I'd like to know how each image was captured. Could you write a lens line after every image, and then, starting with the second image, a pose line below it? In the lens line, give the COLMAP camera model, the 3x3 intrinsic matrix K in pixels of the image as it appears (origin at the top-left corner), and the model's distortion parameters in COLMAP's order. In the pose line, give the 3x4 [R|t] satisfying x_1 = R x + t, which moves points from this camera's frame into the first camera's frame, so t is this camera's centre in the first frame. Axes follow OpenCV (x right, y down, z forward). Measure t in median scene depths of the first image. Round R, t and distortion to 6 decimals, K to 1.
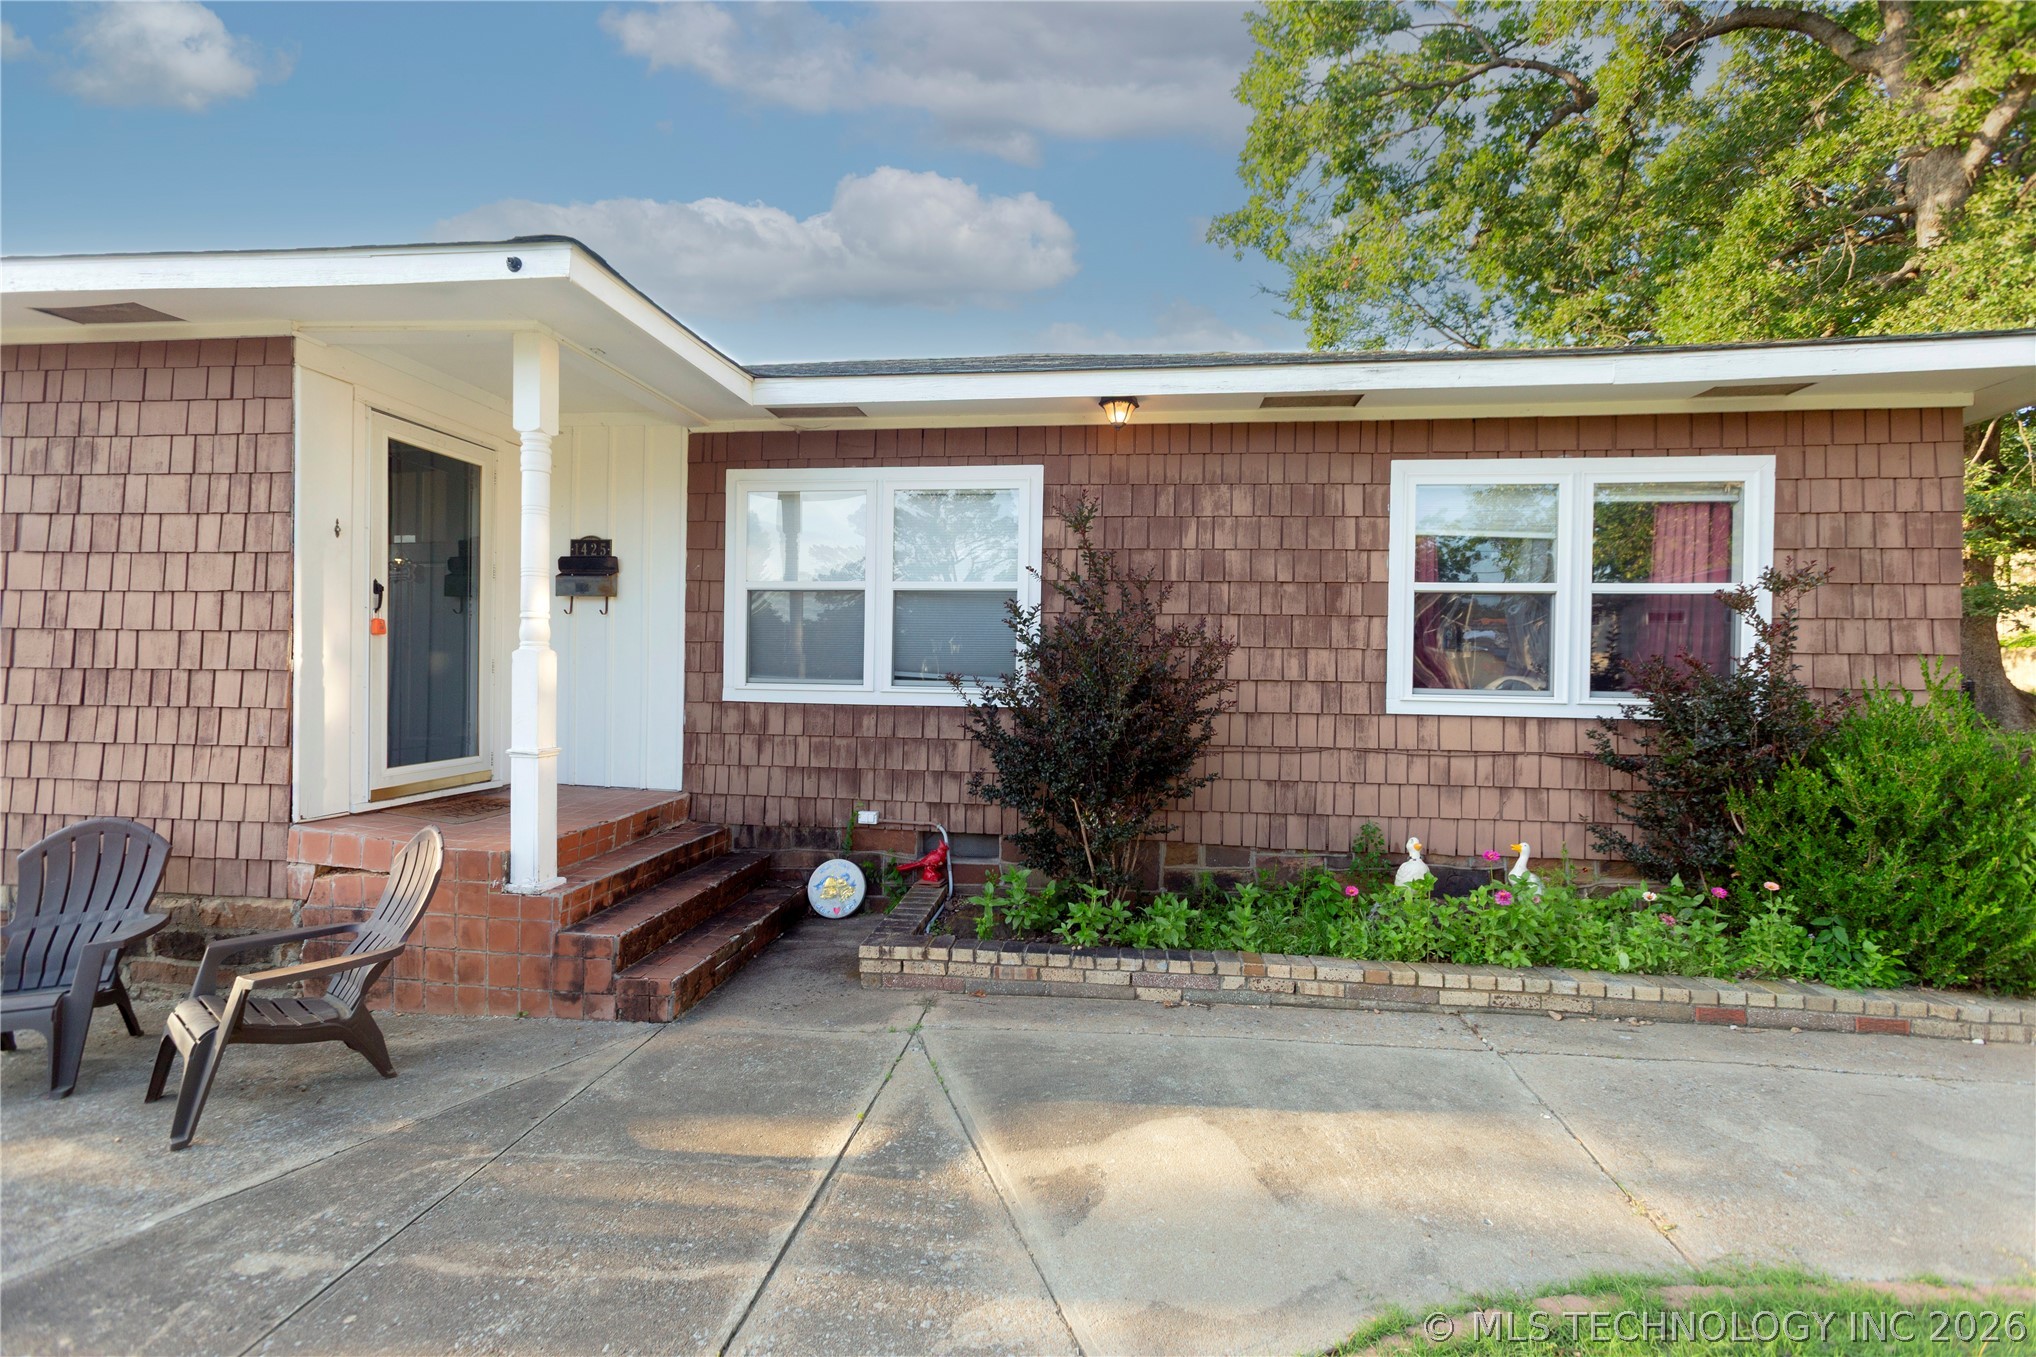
lens RADIAL K [[896.8, 0, 1020.1], [0, 896.8, 670.2], [0, 0, 1]] dist [-0.021584, 0.015356]
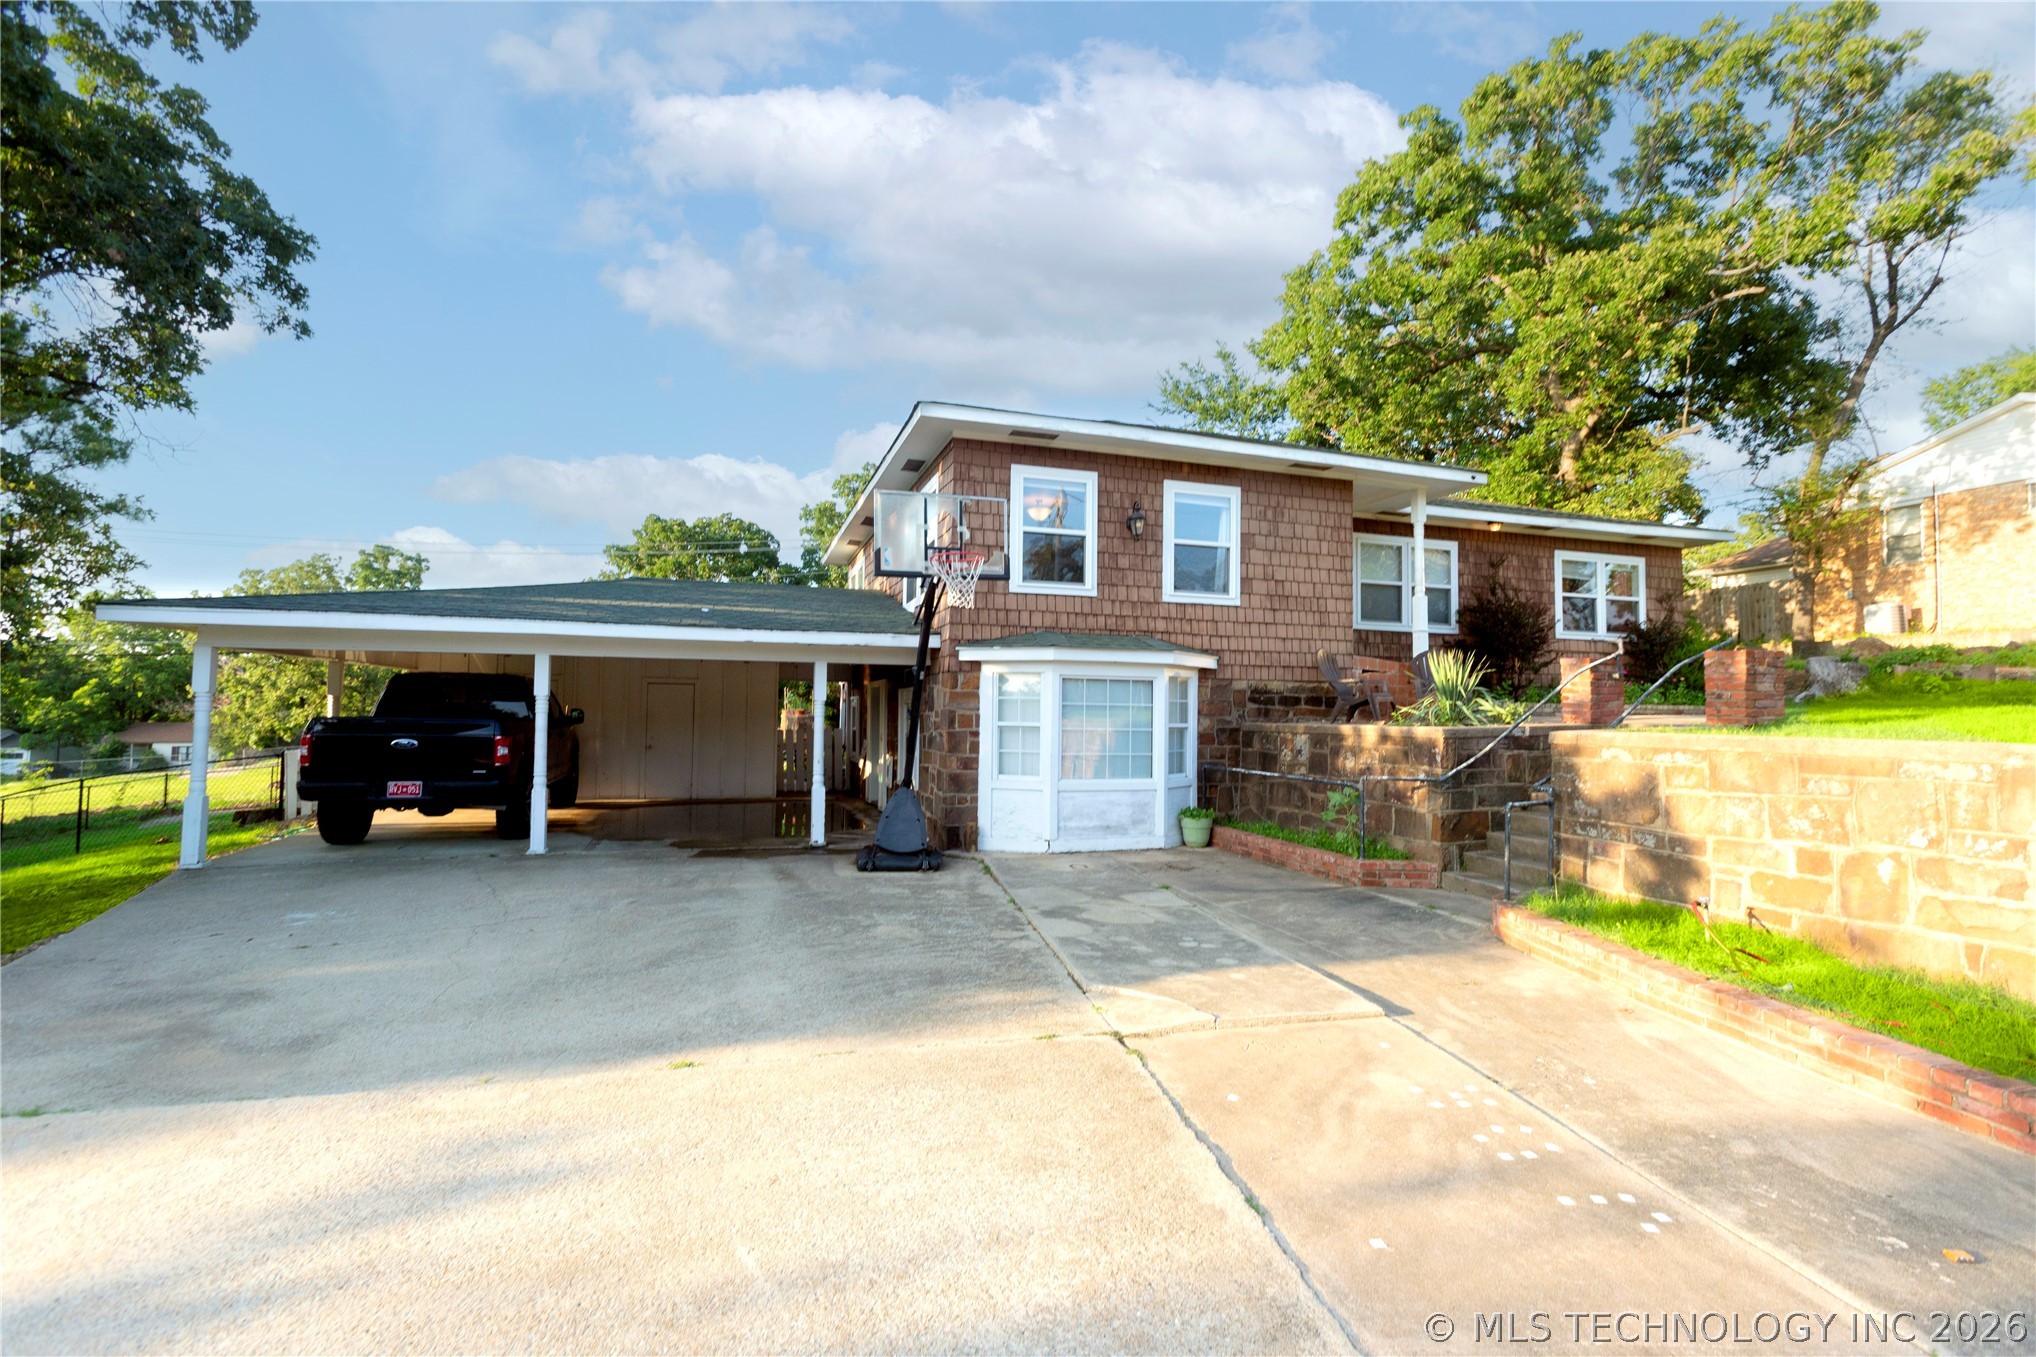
lens RADIAL K [[896.8, 0, 1020.1], [0, 896.8, 670.2], [0, 0, 1]] dist [-0.021584, 0.015356]
pose [[0.907387, 0.015547, 0.420009, -2.832962], [0.005389, 0.998803, -0.048614, 0.339873], [-0.420263, 0.046375, 0.906217, -1.042599]]
